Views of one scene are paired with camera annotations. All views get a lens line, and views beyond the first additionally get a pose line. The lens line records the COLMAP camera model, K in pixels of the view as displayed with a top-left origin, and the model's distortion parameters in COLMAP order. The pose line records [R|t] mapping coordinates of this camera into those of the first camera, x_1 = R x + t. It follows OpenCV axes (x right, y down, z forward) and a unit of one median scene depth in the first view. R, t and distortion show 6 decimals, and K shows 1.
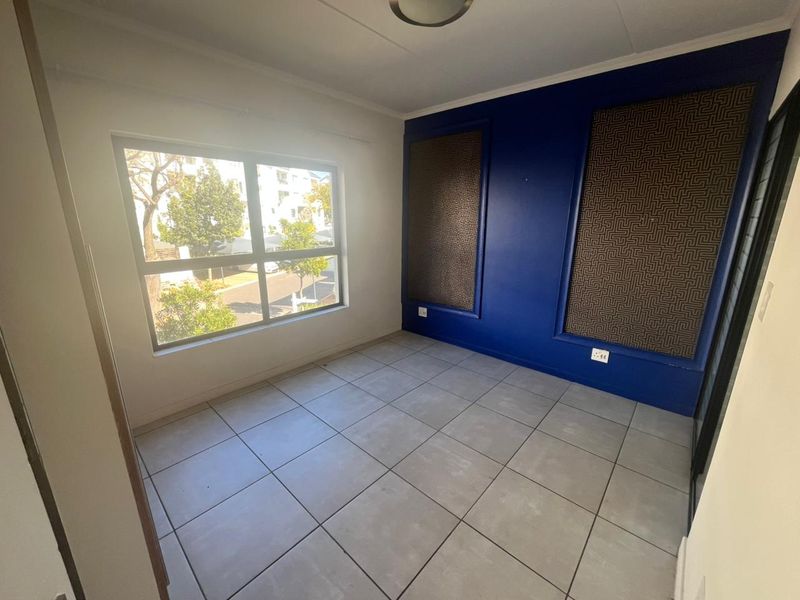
lens RADIAL K [[324.0, 0, 400.0], [0, 324.0, 300.0], [0, 0, 1]] dist [-0.002805, -0.000623]
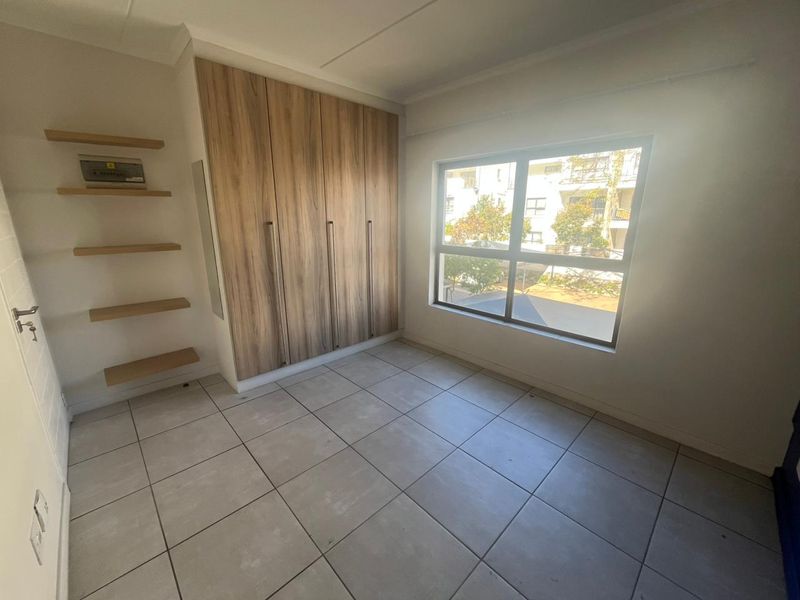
lens RADIAL K [[324.0, 0, 400.0], [0, 324.0, 300.0], [0, 0, 1]] dist [-0.002805, -0.000623]
pose [[-0.070471, 0.247364, -0.966357, 0.619107], [-0.260150, 0.930682, 0.257203, -0.175524], [0.962993, 0.269523, -0.001234, 0.722598]]
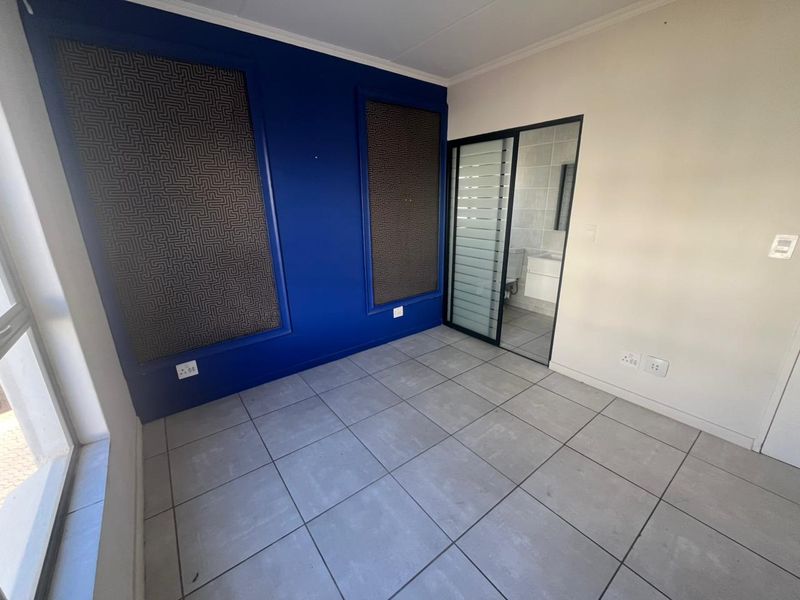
lens RADIAL K [[324.0, 0, 400.0], [0, 324.0, 300.0], [0, 0, 1]] dist [-0.002805, -0.000623]
pose [[0.182241, -0.303723, 0.935169, -0.540508], [0.261882, 0.931734, 0.251574, -0.186456], [-0.947737, 0.199057, 0.249339, 0.689152]]
